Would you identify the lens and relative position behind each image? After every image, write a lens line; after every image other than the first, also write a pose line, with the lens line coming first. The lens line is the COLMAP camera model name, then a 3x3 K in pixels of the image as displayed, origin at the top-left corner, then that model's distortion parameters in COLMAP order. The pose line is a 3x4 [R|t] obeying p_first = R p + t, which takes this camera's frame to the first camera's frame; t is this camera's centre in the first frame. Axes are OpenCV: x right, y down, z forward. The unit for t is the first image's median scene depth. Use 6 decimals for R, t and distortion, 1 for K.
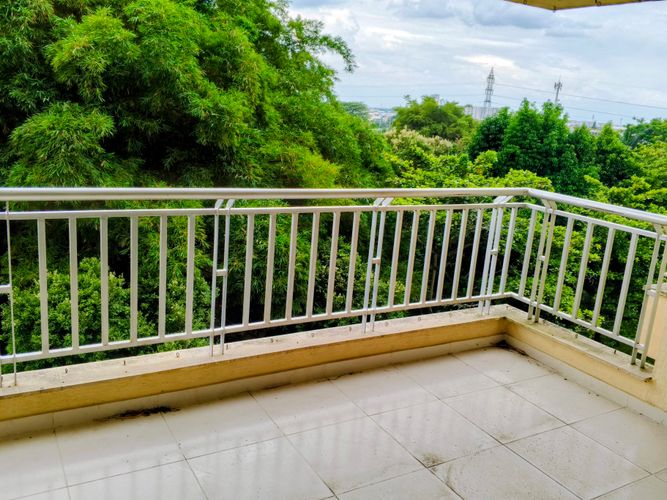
lens RADIAL K [[584.6, 0, 336.4], [0, 584.6, 236.8], [0, 0, 1]] dist [0.019110, -0.035239]
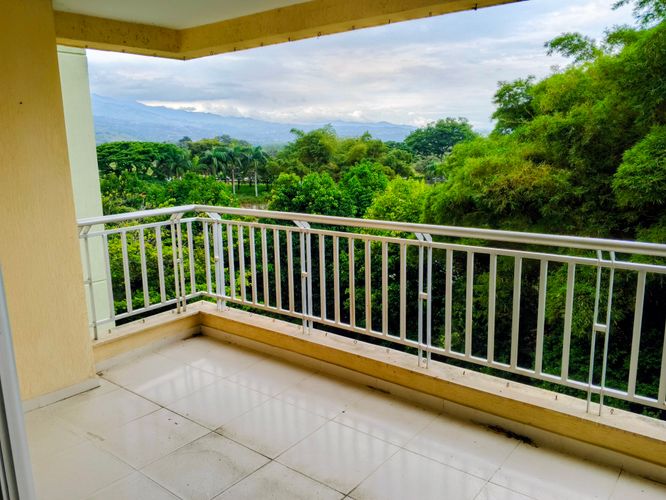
lens RADIAL K [[538.8, 0, 328.4], [0, 538.8, 245.1], [0, 0, 1]] dist [0.037278, -0.059245]
pose [[0.346646, 0.080630, -0.934524, 0.137247], [-0.159347, 0.986879, 0.026040, -0.006860], [0.924362, 0.139886, 0.354946, 0.078668]]
